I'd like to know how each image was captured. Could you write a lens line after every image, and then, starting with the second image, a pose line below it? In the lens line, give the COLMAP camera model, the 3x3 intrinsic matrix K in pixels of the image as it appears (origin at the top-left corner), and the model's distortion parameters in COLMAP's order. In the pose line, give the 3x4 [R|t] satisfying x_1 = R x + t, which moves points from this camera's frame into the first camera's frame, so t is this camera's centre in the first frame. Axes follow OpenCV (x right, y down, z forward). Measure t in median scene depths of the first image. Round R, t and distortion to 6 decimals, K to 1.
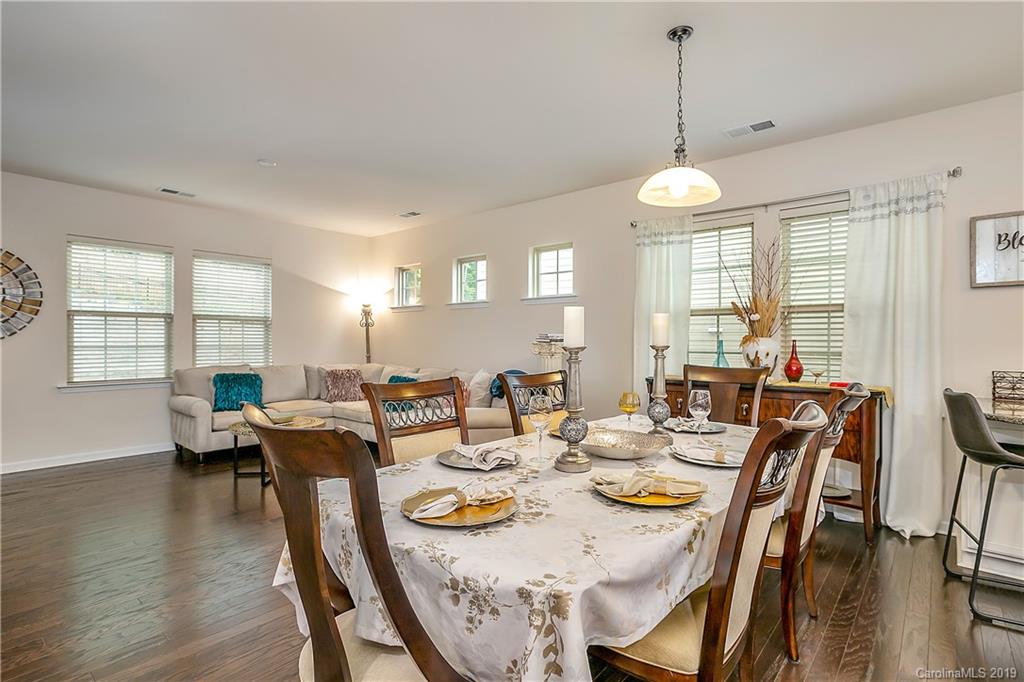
lens RADIAL K [[518.1, 0, 508.6], [0, 518.1, 342.4], [0, 0, 1]] dist [0.002060, 0.001808]
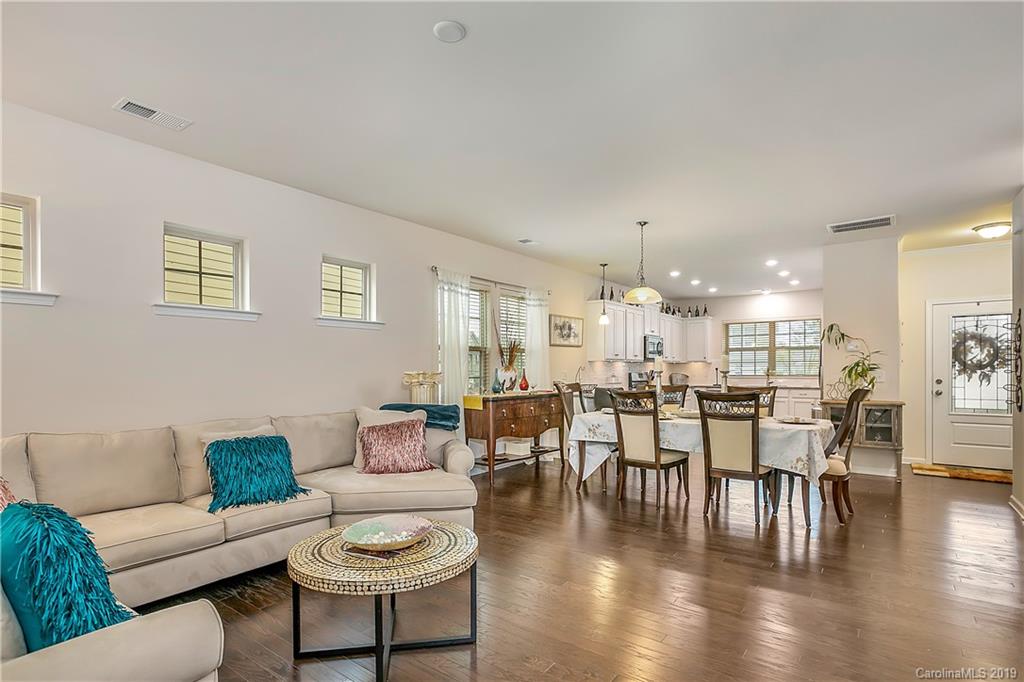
lens RADIAL K [[518.1, 0, 507.6], [0, 518.1, 366.3], [0, 0, 1]] dist [0.002060, 0.001808]
pose [[-0.051946, -0.000932, 0.998649, -0.842059], [0.007637, 0.999970, 0.001331, -0.008625], [-0.998621, 0.007696, -0.051937, 0.816092]]
